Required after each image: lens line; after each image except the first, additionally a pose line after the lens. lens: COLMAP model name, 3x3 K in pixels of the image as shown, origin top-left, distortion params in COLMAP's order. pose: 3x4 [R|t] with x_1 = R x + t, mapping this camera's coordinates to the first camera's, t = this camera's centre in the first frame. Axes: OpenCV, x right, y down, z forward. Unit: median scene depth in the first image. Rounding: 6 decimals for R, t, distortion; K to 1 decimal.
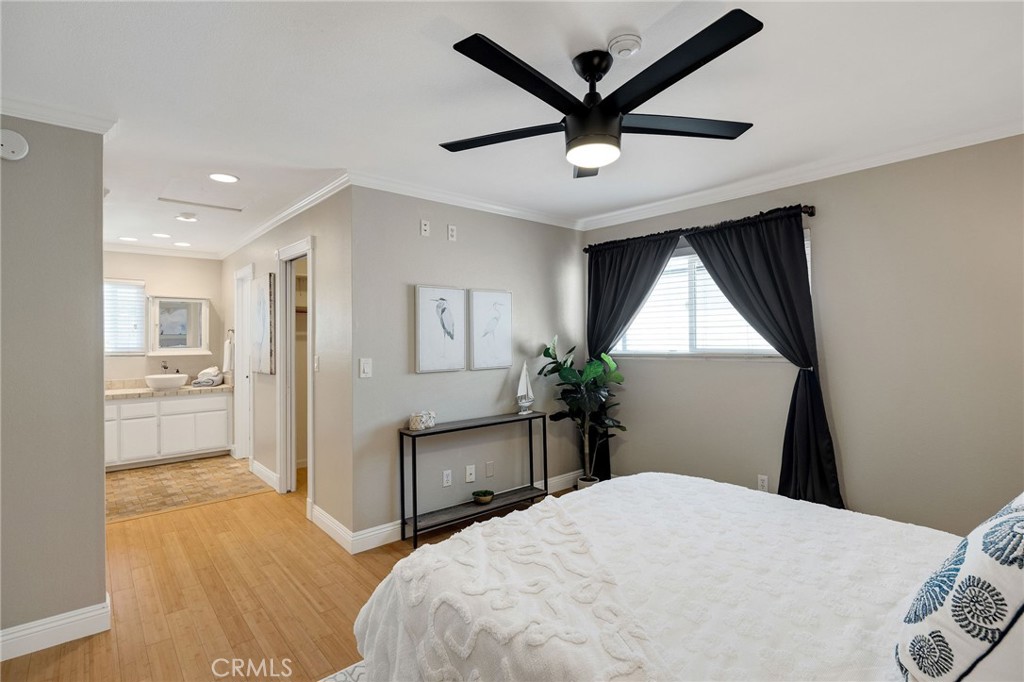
lens RADIAL K [[493.0, 0, 507.2], [0, 493.0, 338.8], [0, 0, 1]] dist [-0.000499, -0.000125]
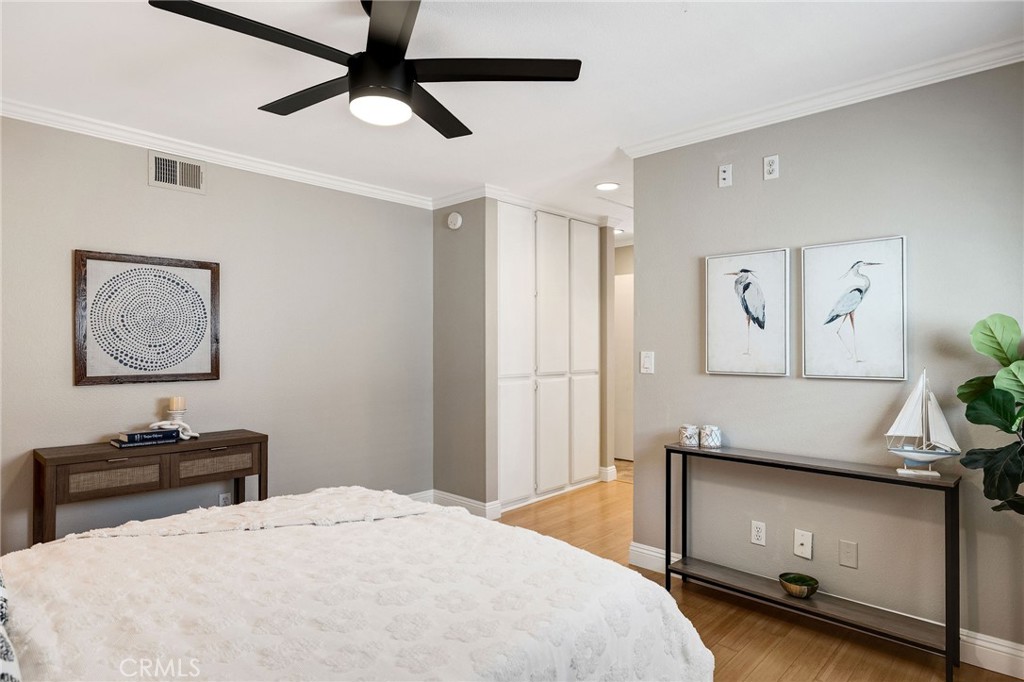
lens RADIAL K [[579.3, 0, 511.1], [0, 579.3, 352.0], [0, 0, 1]] dist [-0.000486, 0.000069]
pose [[0.098521, 0.018153, -0.994969, 0.630858], [-0.003073, 0.999834, 0.017938, 0.019805], [0.995130, 0.001290, 0.098560, 0.577368]]
